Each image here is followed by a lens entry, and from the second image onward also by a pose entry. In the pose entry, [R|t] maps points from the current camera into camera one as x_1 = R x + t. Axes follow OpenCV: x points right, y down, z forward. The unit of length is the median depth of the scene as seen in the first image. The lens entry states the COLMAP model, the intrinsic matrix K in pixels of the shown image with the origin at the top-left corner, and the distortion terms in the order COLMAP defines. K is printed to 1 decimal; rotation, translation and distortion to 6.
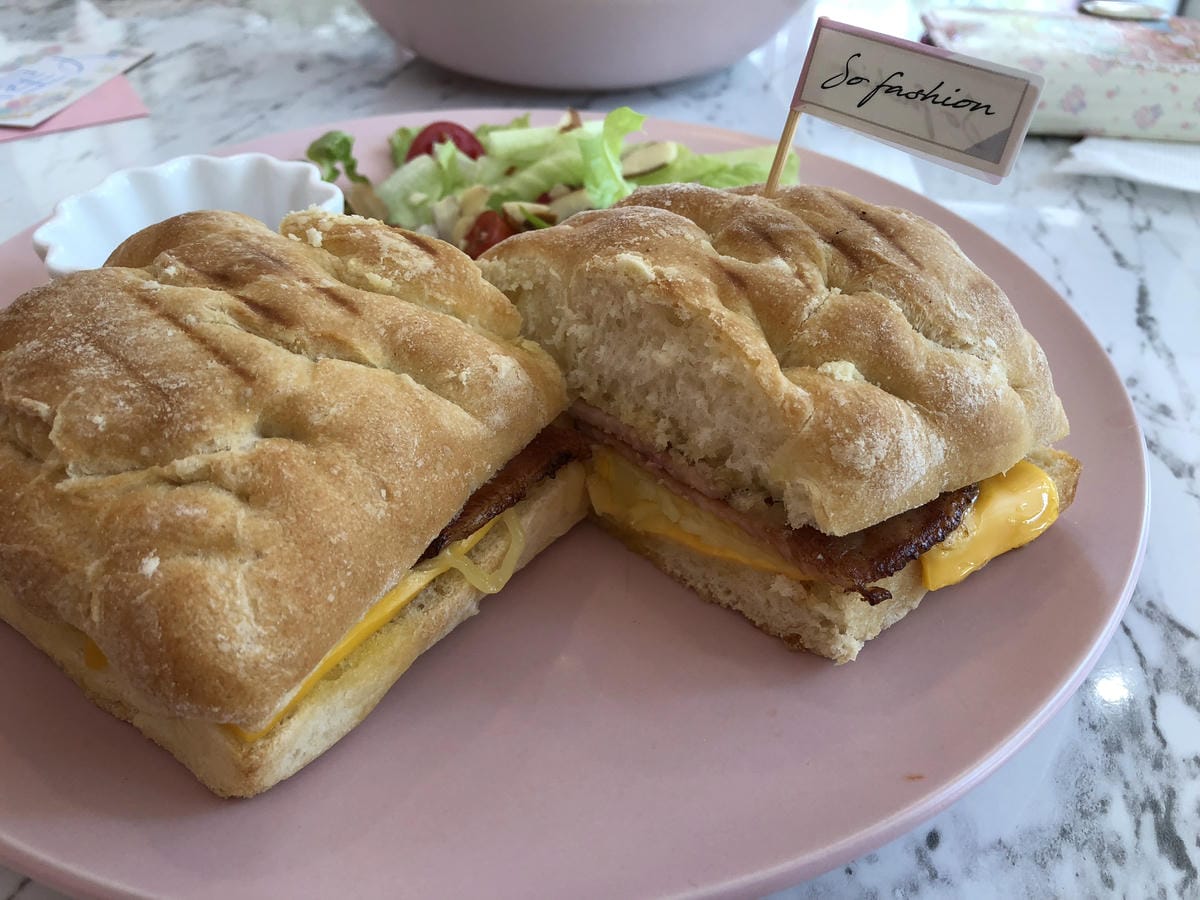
lens RADIAL K [[999.1, 0, 600.0], [0, 999.1, 450.0], [0, 0, 1]] dist [0.015397, -0.005471]
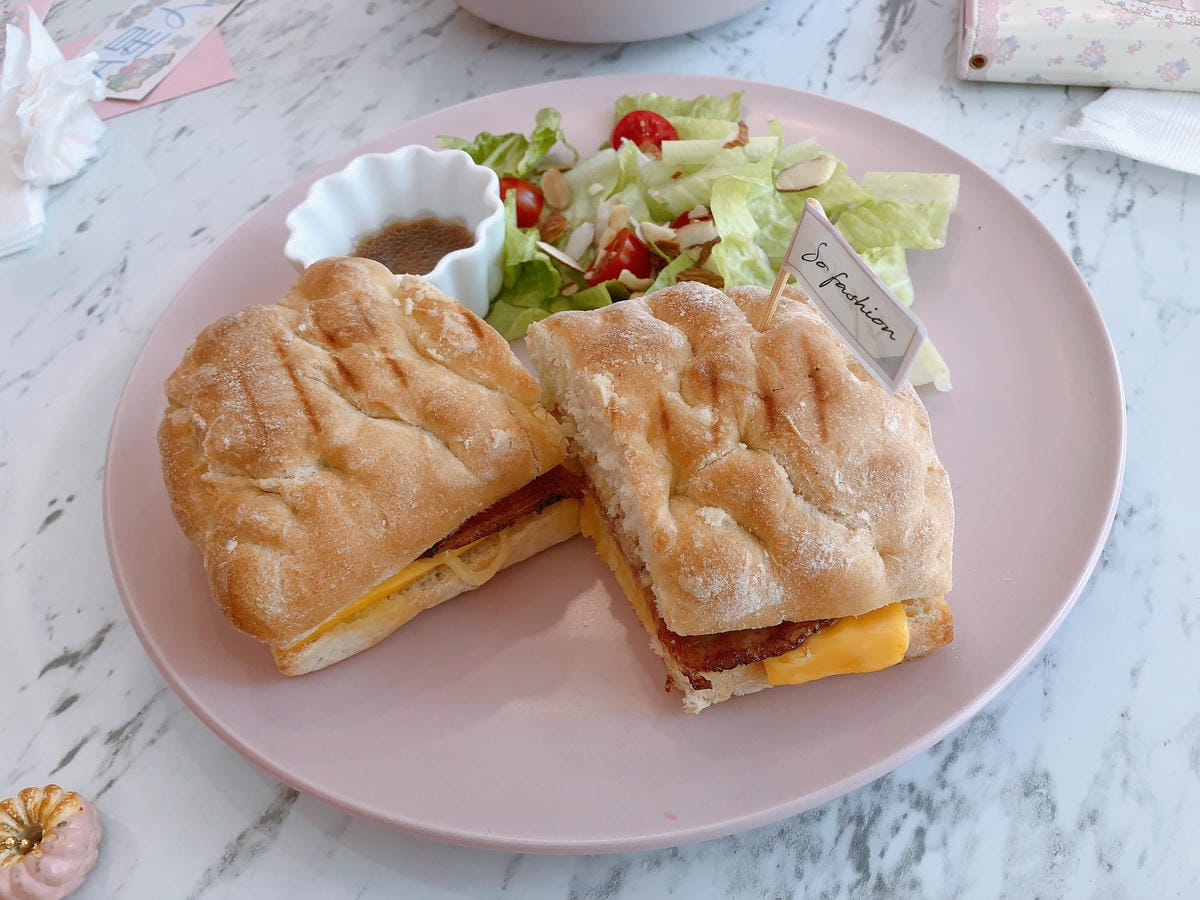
lens RADIAL K [[1004.4, 0, 600.0], [0, 1004.4, 450.0], [0, 0, 1]] dist [0.089716, -0.101716]
pose [[0.908142, 0.251069, -0.335026, 0.521540], [-0.166278, 0.950707, 0.261738, -0.476785], [0.384226, -0.181988, 0.905125, -0.217520]]
